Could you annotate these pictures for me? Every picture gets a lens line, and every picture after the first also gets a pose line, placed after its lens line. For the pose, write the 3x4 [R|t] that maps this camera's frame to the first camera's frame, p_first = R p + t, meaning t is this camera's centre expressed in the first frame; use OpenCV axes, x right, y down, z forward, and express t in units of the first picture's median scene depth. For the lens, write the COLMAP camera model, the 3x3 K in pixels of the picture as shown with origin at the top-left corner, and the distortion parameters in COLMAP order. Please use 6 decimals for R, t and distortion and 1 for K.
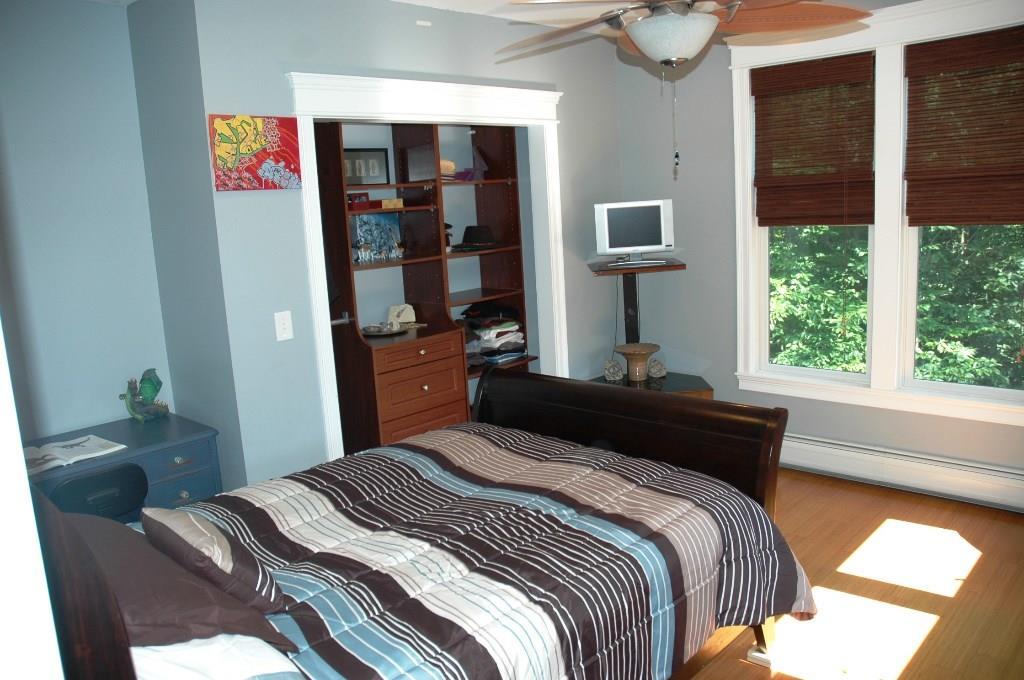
lens RADIAL K [[797.7, 0, 514.4], [0, 797.7, 339.5], [0, 0, 1]] dist [-0.144627, 0.103174]
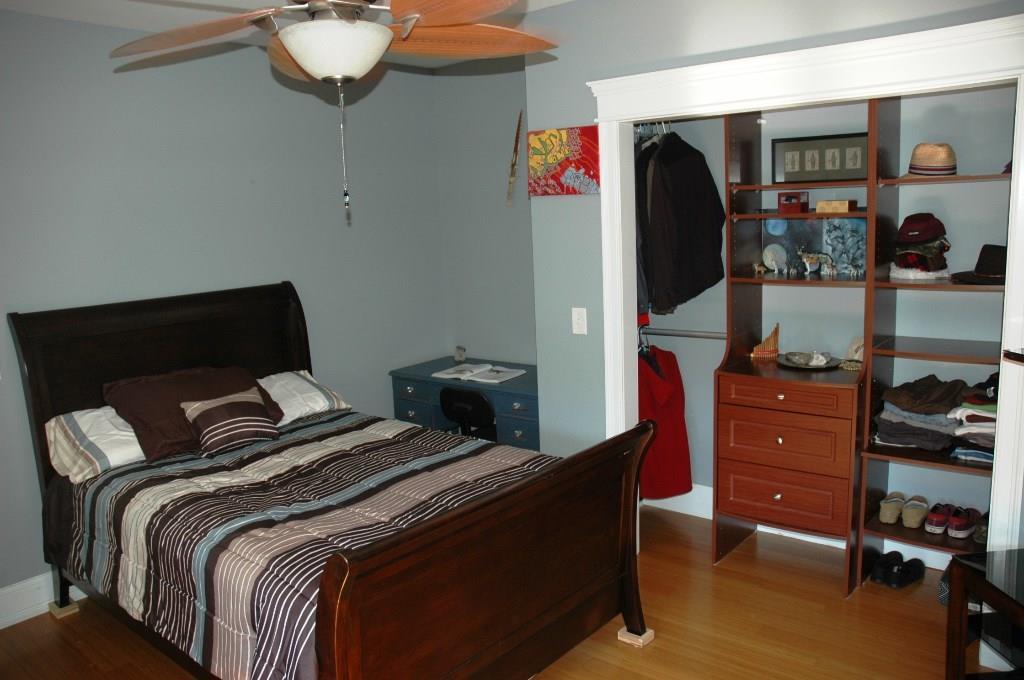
lens RADIAL K [[797.7, 0, 514.9], [0, 797.7, 342.1], [0, 0, 1]] dist [-0.144627, 0.103174]
pose [[0.068985, 0.216748, -0.973787, 0.802926], [-0.136253, 0.969013, 0.206033, -0.210575], [0.988269, 0.118468, 0.096380, 0.845226]]
